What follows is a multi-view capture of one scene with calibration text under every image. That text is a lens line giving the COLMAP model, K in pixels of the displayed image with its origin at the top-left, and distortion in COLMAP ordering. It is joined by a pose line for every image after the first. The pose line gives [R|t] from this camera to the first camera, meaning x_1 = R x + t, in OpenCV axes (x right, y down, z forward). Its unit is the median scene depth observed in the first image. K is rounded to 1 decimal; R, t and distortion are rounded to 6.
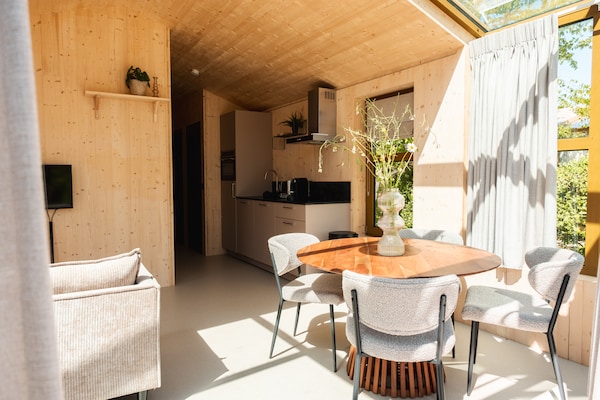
lens RADIAL K [[395.4, 0, 300.0], [0, 395.4, 200.0], [0, 0, 1]] dist [-0.005852, -0.002839]
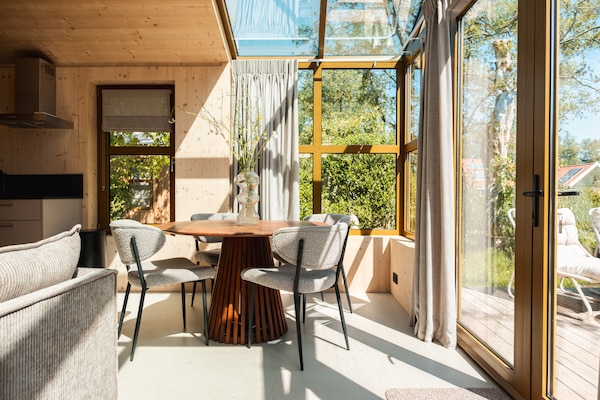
lens RADIAL K [[395.4, 0, 300.0], [0, 395.4, 200.0], [0, 0, 1]] dist [-0.005852, -0.002839]
pose [[0.550336, -0.006561, 0.834917, -0.446853], [0.040101, 0.999023, -0.018582, 0.061054], [-0.833980, 0.043707, 0.550062, 0.153520]]
